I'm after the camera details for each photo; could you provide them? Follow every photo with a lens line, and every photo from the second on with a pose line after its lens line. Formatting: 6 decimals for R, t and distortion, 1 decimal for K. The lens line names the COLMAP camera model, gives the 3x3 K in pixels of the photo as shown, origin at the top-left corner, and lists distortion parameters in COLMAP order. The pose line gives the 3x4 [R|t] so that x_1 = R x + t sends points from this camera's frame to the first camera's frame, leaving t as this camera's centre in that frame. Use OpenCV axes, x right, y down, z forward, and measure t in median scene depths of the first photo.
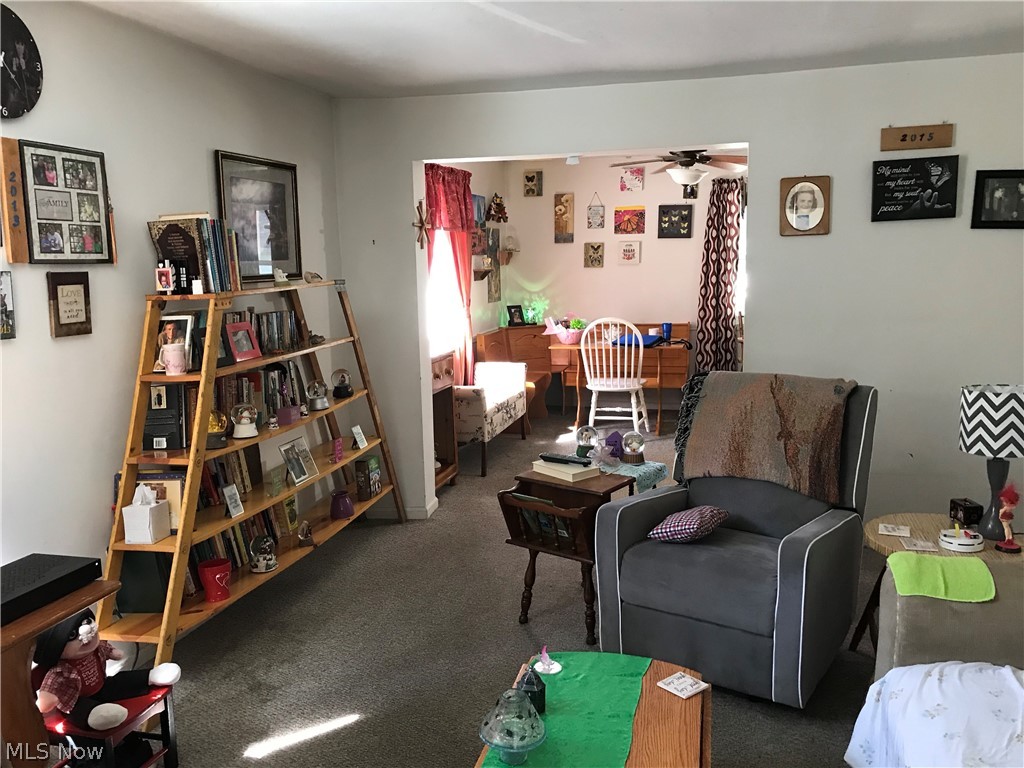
lens RADIAL K [[837.9, 0, 514.1], [0, 837.9, 383.6], [0, 0, 1]] dist [0.025191, -0.039304]
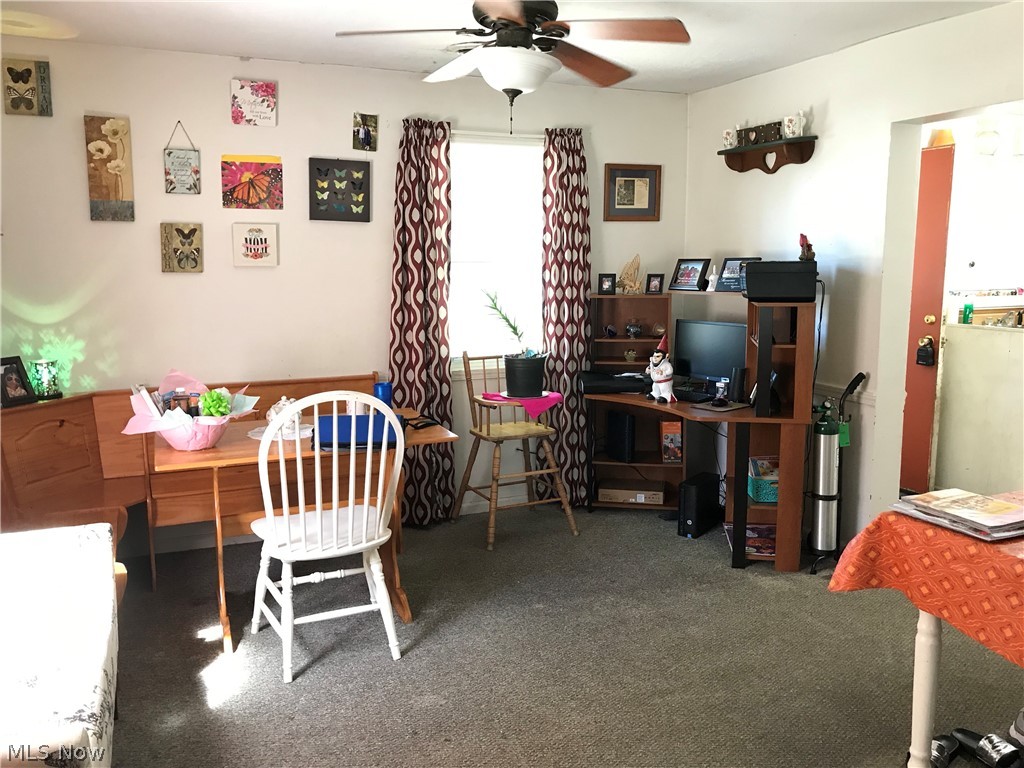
lens RADIAL K [[837.9, 0, 506.0], [0, 837.9, 383.8], [0, 0, 1]] dist [0.025191, -0.039304]
pose [[0.786329, -0.072738, 0.613511, -0.067207], [0.076763, 0.996853, 0.019801, -0.070683], [-0.613020, 0.031525, 0.789438, 0.509269]]
